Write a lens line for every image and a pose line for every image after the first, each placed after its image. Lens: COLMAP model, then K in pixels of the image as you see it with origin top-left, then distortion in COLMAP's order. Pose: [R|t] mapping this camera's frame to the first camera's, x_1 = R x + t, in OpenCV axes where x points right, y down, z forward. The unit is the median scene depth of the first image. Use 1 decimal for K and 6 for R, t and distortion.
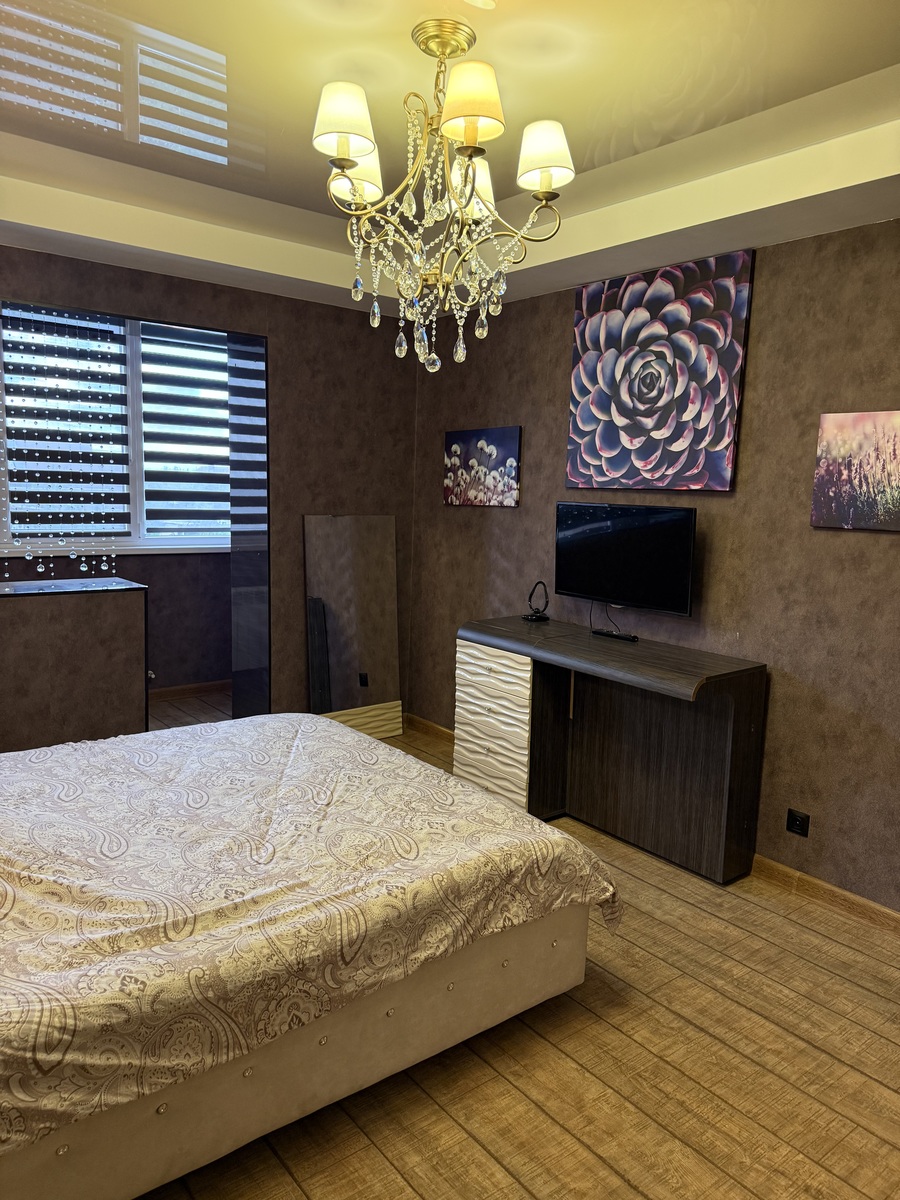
lens RADIAL K [[831.9, 0, 450.0], [0, 831.9, 600.0], [0, 0, 1]] dist [0.098954, -0.141622]
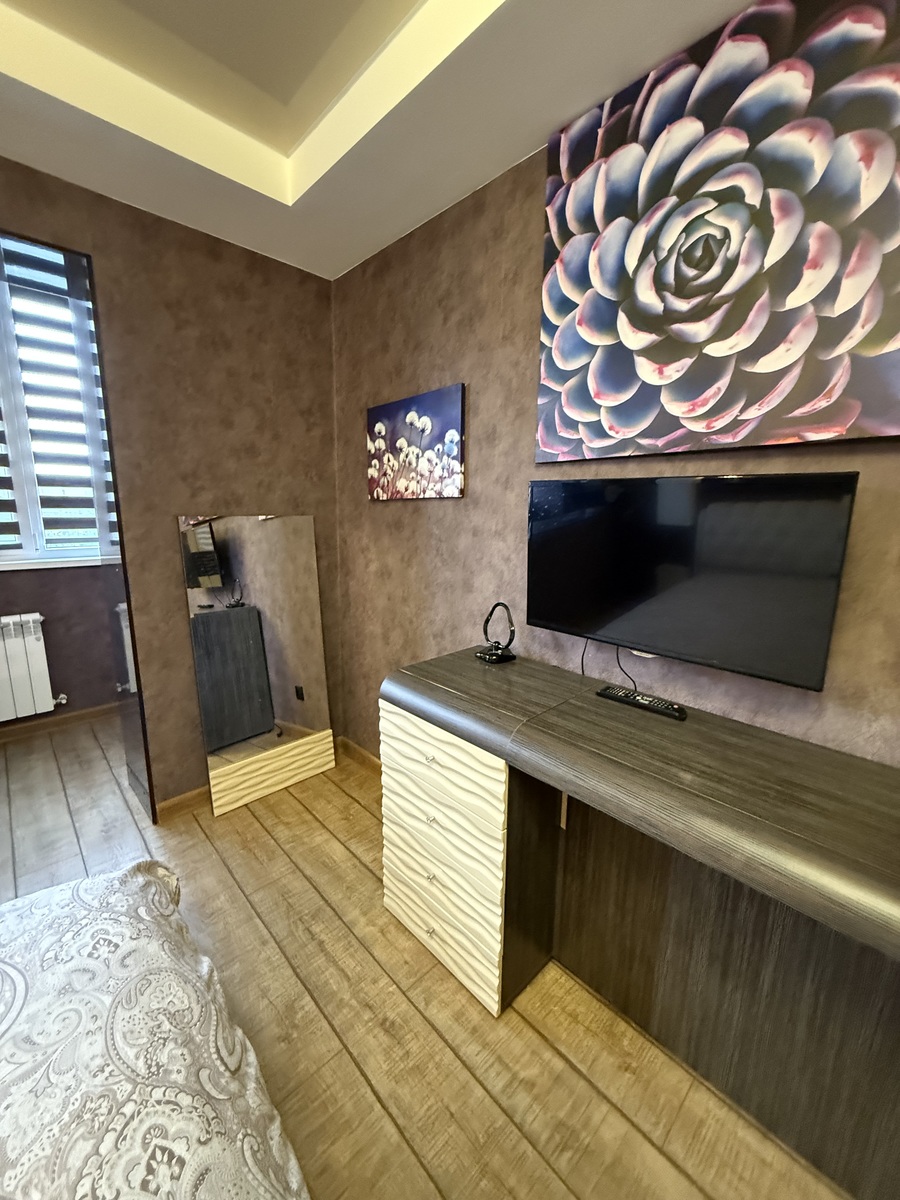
lens RADIAL K [[478.2, 0, 449.7], [0, 478.2, 597.1], [0, 0, 1]] dist [-0.000801, 0.000234]
pose [[0.995795, -0.035313, 0.084525, 0.040467], [0.030971, 0.998159, 0.052143, -0.060105], [-0.086210, -0.049306, 0.995056, 0.745228]]
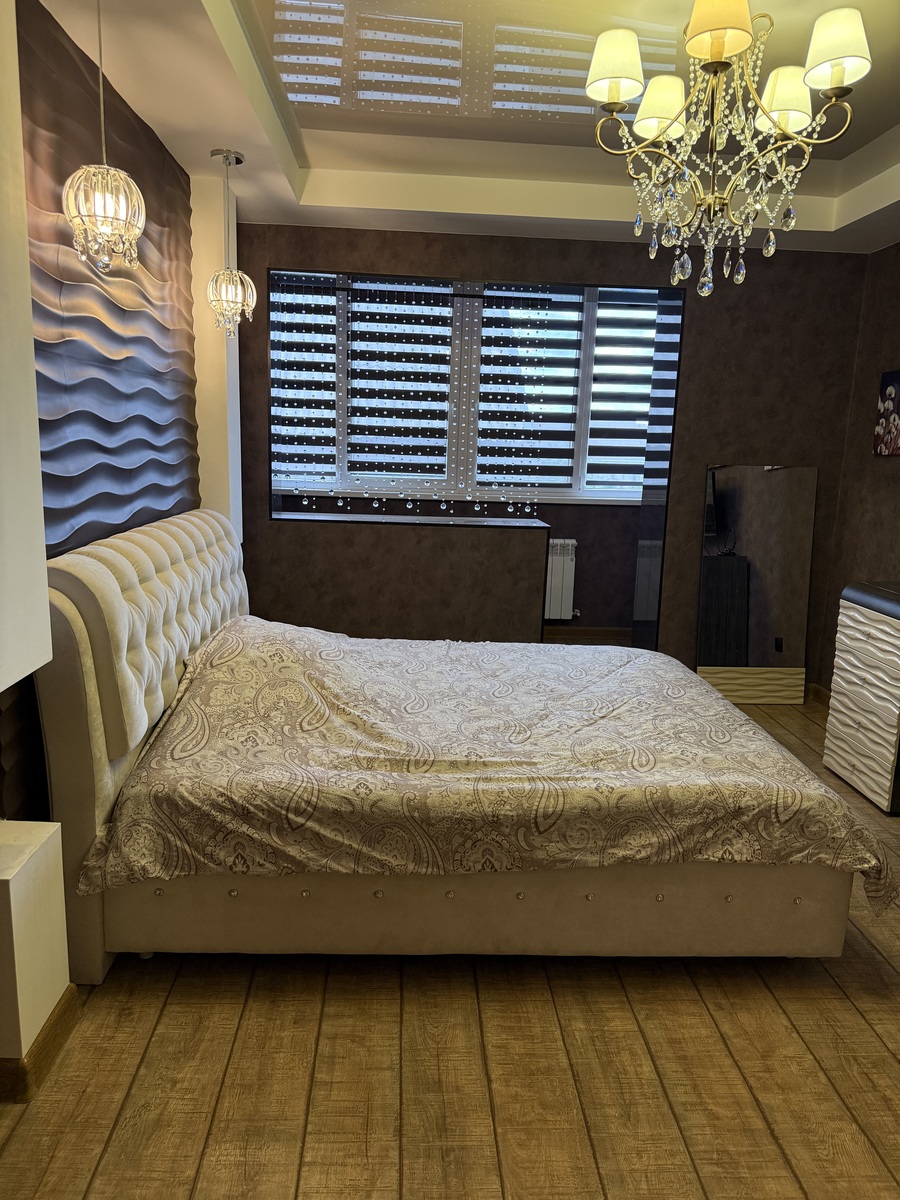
lens RADIAL K [[839.2, 0, 454.3], [0, 839.2, 594.5], [0, 0, 1]] dist [0.078936, -0.106923]
pose [[0.817463, 0.098553, -0.567487, 0.224629], [-0.085233, 0.995104, 0.050037, 0.037449], [0.569640, 0.007466, 0.821860, -0.000105]]
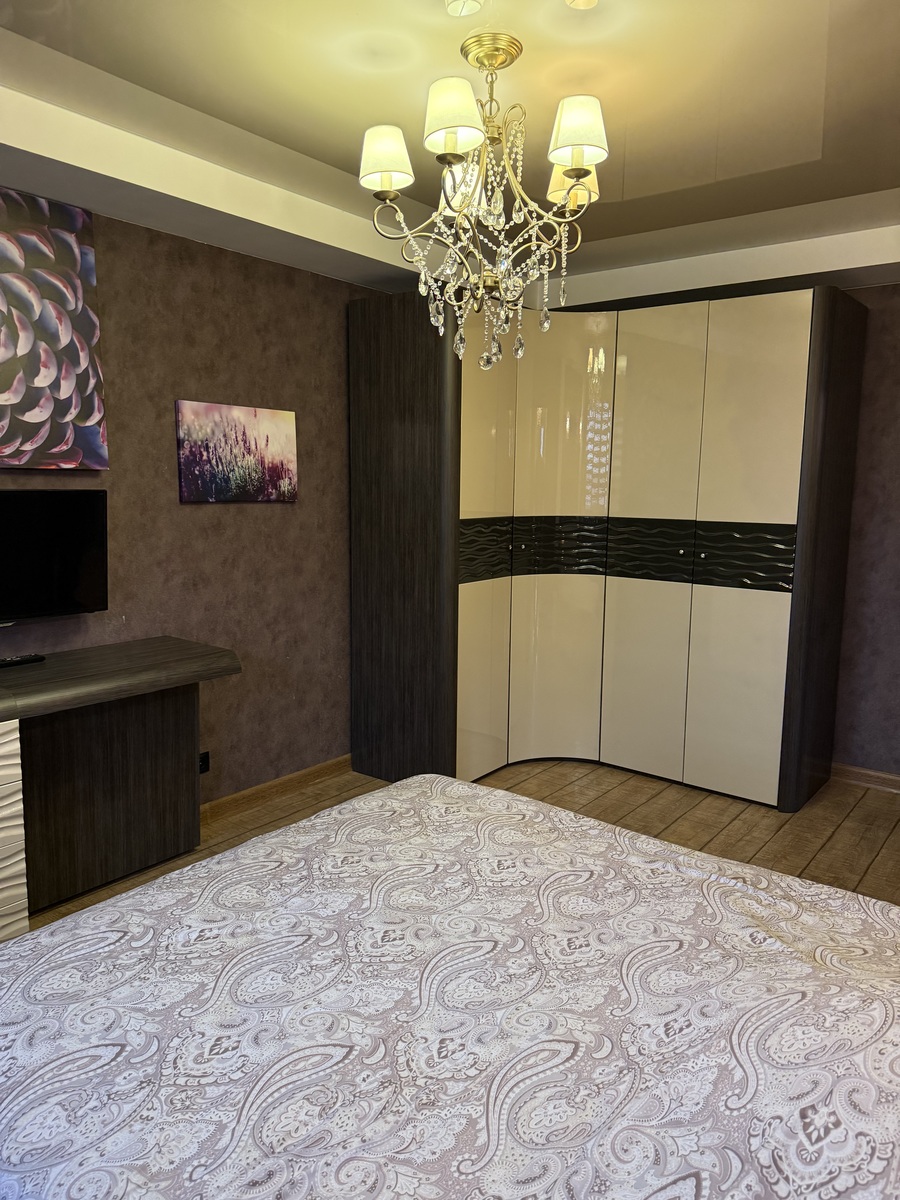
lens RADIAL K [[839.2, 0, 454.3], [0, 839.2, 594.5], [0, 0, 1]] dist [0.078936, -0.106923]
pose [[-0.238191, -0.167604, 0.956647, -0.688556], [0.115453, 0.973126, 0.199237, -0.138053], [-0.964332, 0.157904, -0.212440, 0.844690]]
